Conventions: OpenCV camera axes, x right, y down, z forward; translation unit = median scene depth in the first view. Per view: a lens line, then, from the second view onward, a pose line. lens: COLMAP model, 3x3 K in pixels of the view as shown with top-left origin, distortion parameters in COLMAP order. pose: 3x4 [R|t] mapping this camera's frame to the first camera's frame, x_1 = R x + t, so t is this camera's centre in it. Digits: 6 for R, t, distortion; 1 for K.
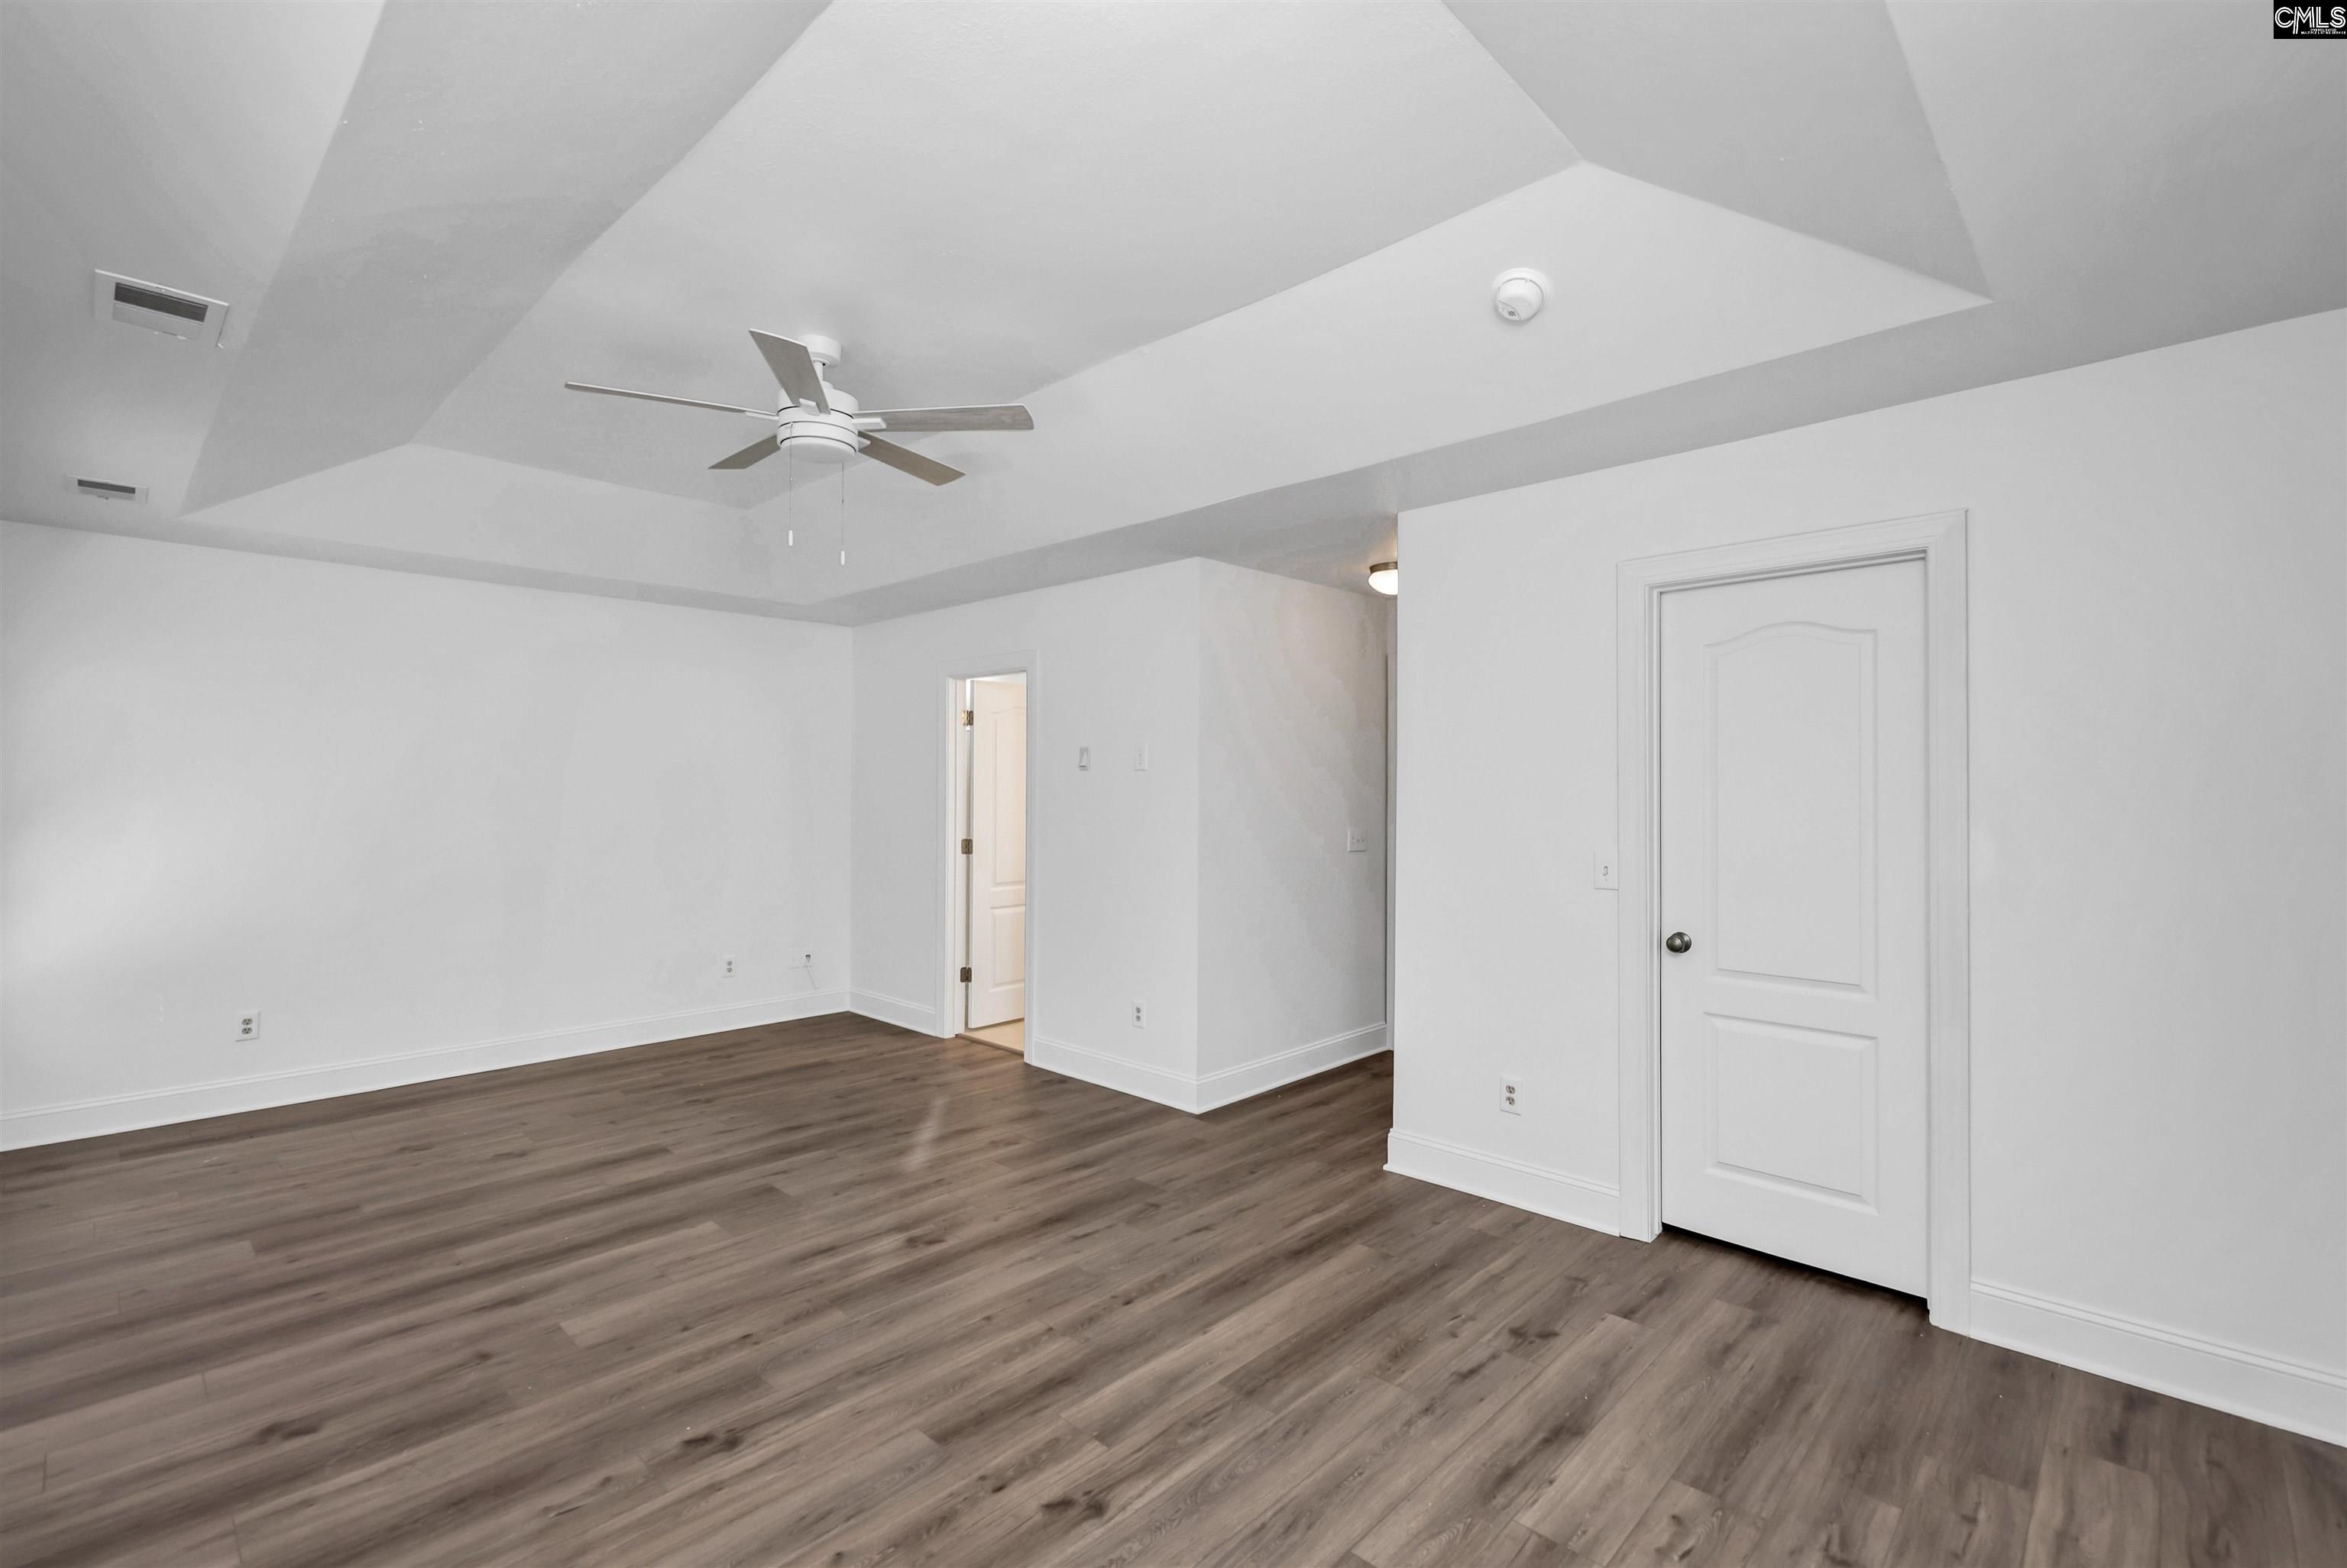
lens RADIAL K [[1026.0, 0, 1173.5], [0, 1026.0, 784.0], [0, 0, 1]] dist [0.000854, 0.000444]
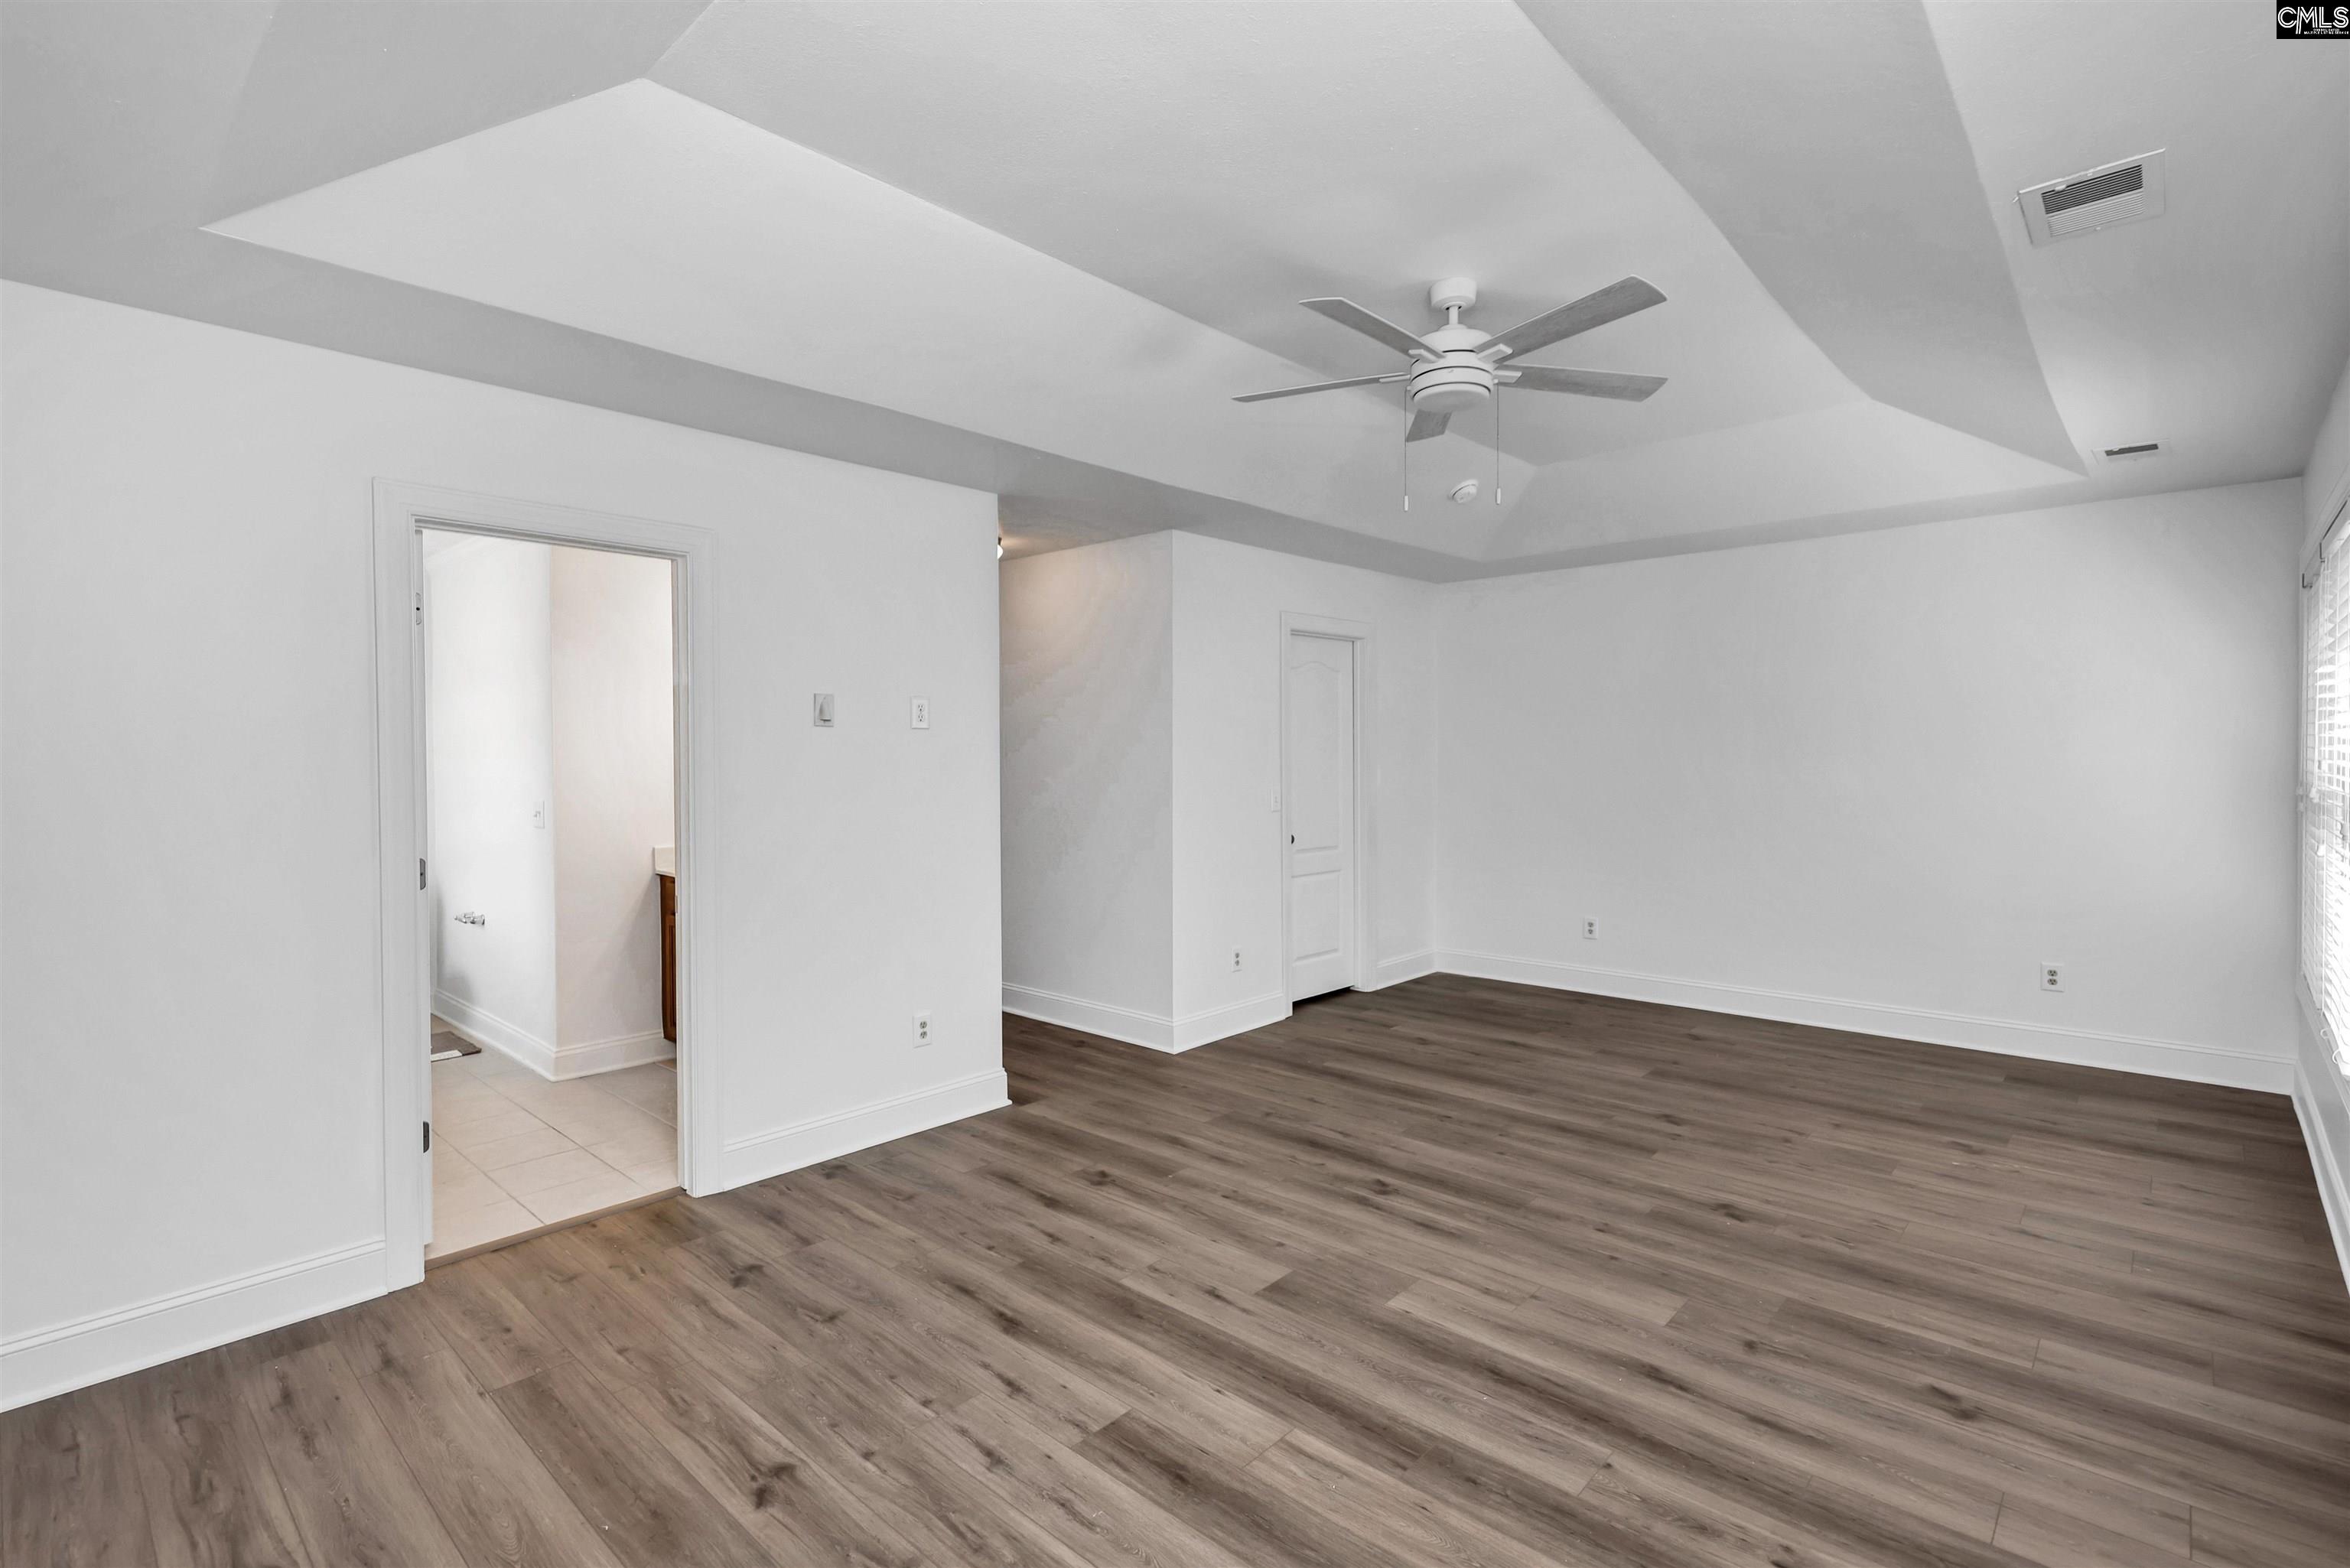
lens RADIAL K [[1089.7, 0, 1169.1], [0, 1089.7, 758.5], [0, 0, 1]] dist [-0.002106, 0.000487]
pose [[-0.008186, -0.008097, 0.999934, -1.355584], [0.003853, 0.999960, 0.008129, 0.015974], [-0.999959, 0.003920, -0.008154, 1.262614]]
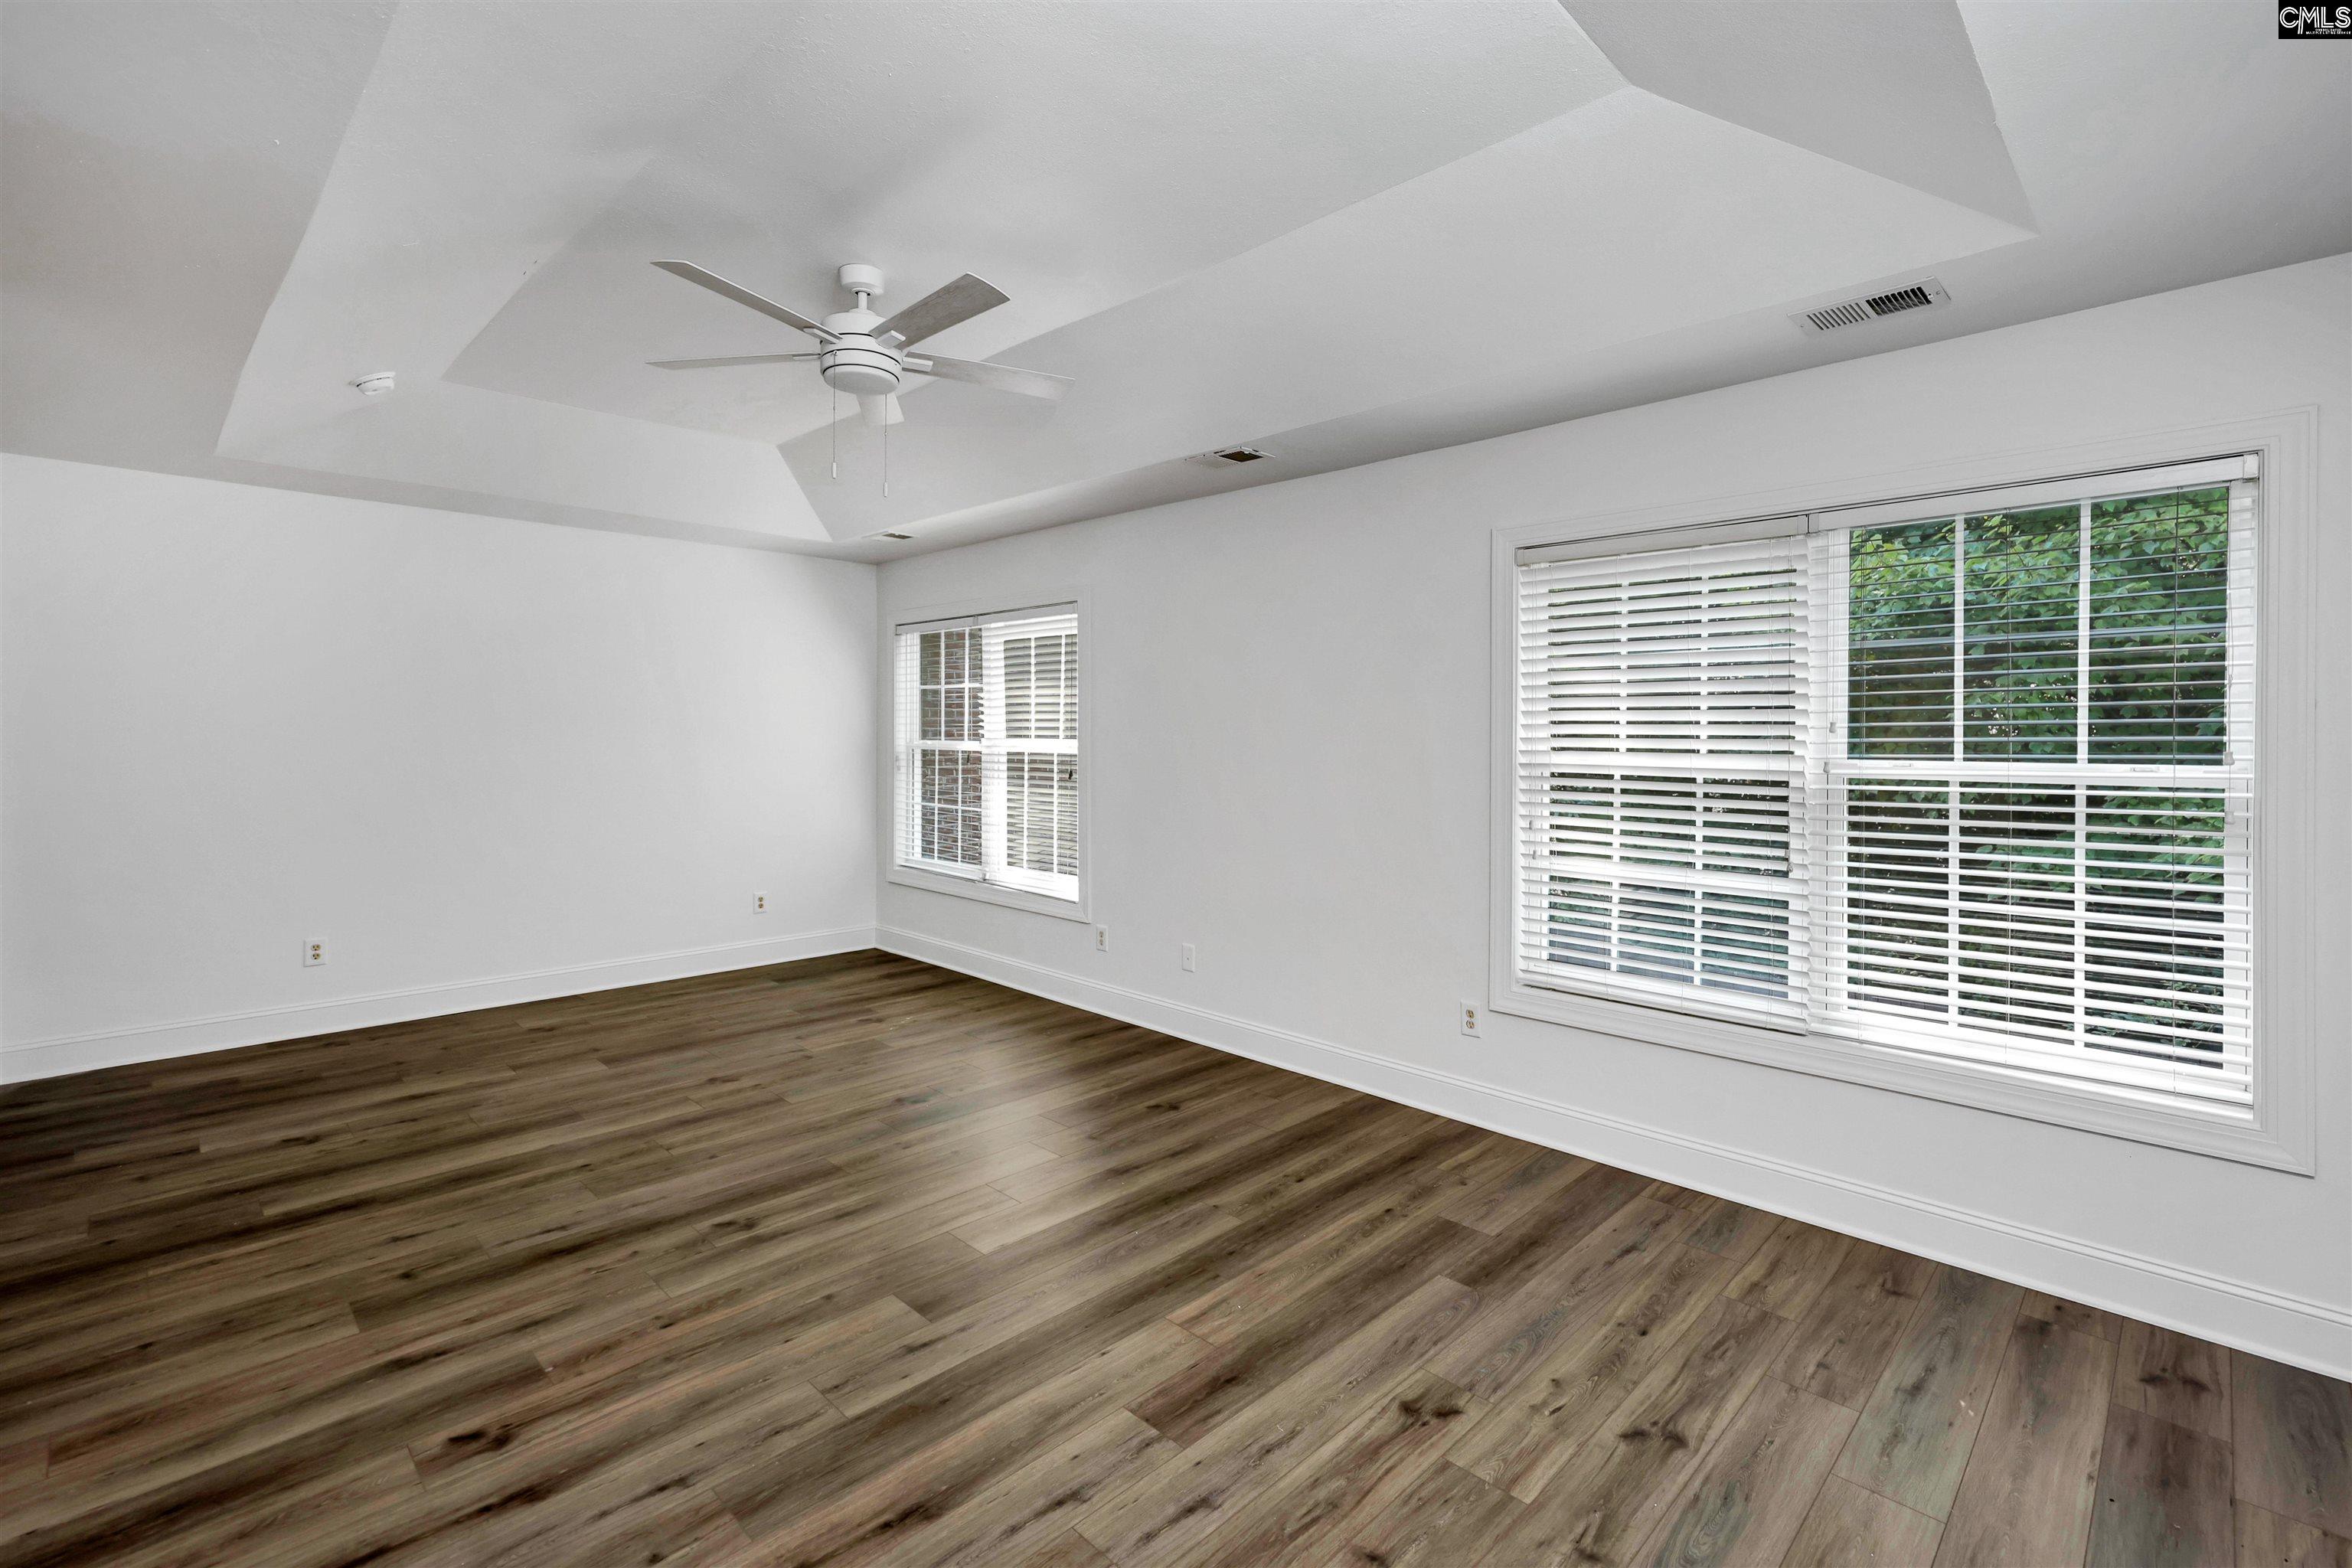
lens RADIAL K [[1045.9, 0, 1177.5], [0, 1045.9, 740.0], [0, 0, 1]] dist [-0.000532, -0.000356]
pose [[-0.999685, -0.007385, 0.023981, -0.671407], [-0.007271, 0.999962, 0.004834, 0.015915], [-0.024016, 0.004658, -0.999701, 1.972493]]
